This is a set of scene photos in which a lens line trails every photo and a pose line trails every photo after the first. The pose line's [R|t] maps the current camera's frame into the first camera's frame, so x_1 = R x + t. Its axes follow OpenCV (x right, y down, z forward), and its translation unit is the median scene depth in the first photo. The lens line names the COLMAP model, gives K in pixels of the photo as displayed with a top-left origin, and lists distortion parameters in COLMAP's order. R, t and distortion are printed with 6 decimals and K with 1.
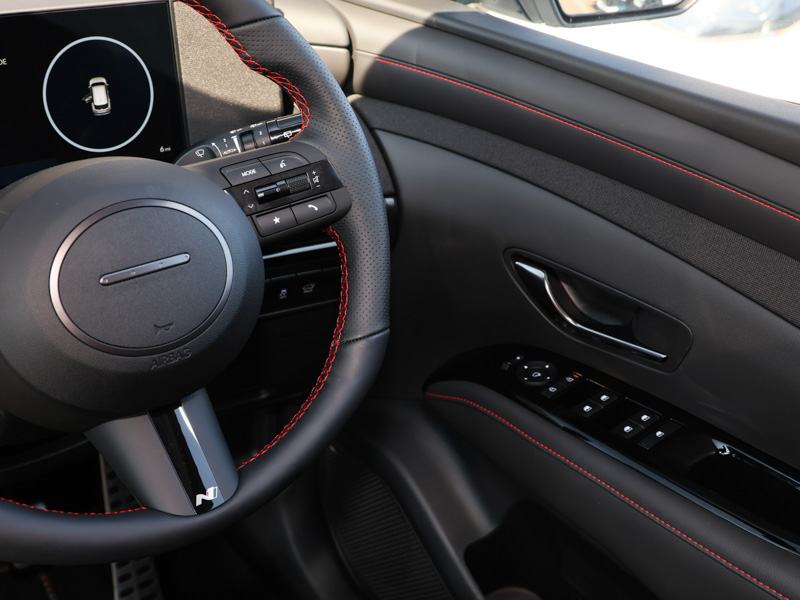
lens RADIAL K [[1077.5, 0, 400.0], [0, 1077.5, 300.0], [0, 0, 1]] dist [0.018543, 0.013698]
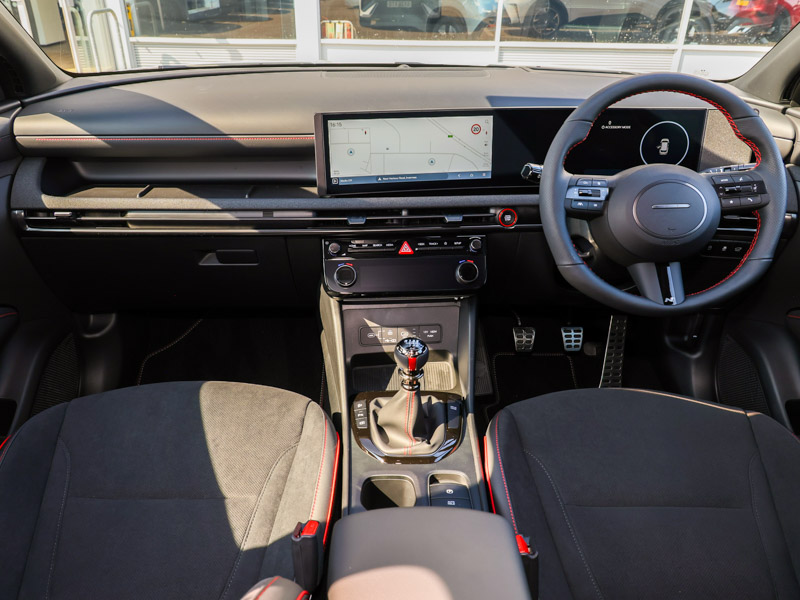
lens RADIAL K [[620.8, 0, 400.0], [0, 620.8, 300.0], [0, 0, 1]] dist [-0.001025, 0.001084]
pose [[0.802675, 0.248400, -0.542226, 0.093649], [-0.242945, 0.966473, 0.083114, 0.197479], [0.544693, 0.065018, 0.836112, -0.518503]]
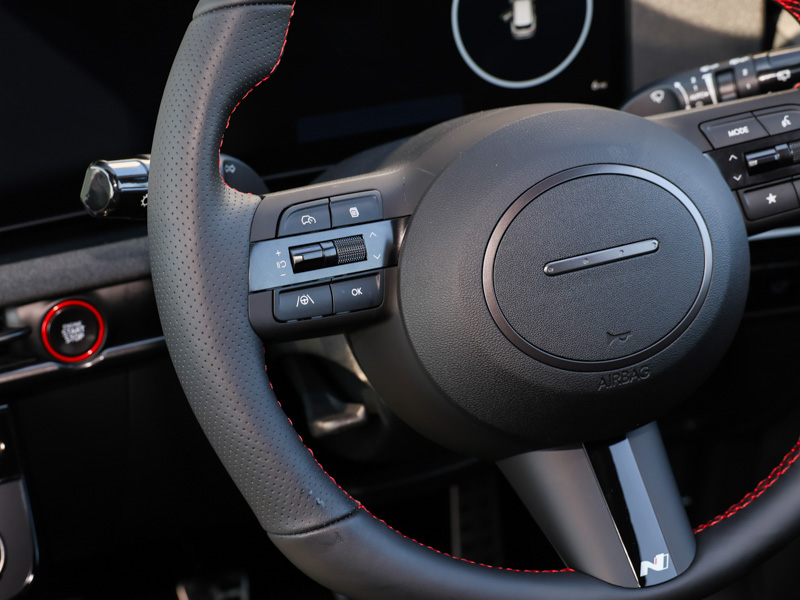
lens RADIAL K [[1523.0, 0, 362.4], [0, 1523.0, 311.4], [0, 0, 1]] dist [0.023565, -0.097551]
pose [[0.954926, 0.082501, -0.285150, -0.078565], [-0.074389, 0.996459, 0.039181, -0.018108], [0.287373, -0.016203, 0.957682, -0.062278]]
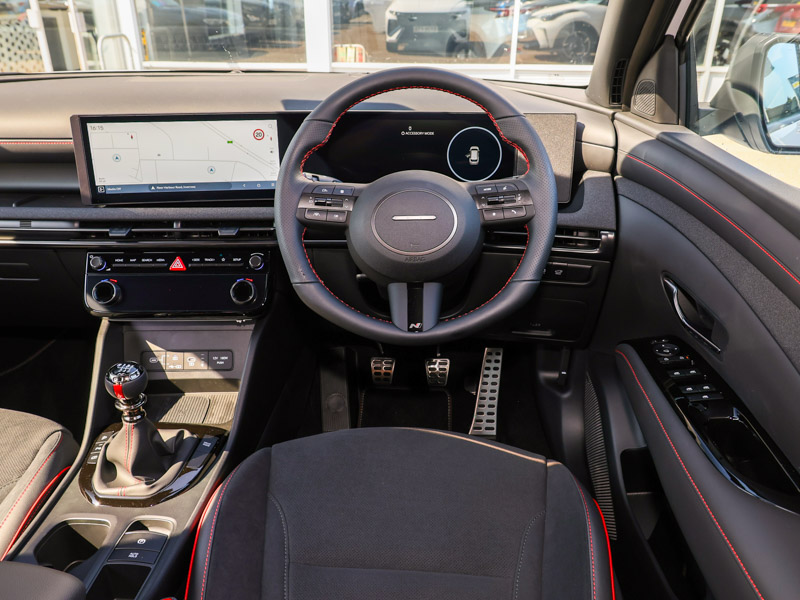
lens RADIAL K [[639.6, 0, 400.0], [0, 639.6, 300.0], [0, 0, 1]] dist [0.000383, 0.003438]
pose [[0.759287, 0.238881, -0.605325, 0.520860], [-0.260665, 0.963949, 0.053441, 0.063696], [0.596269, 0.117210, 0.794182, -0.045261]]
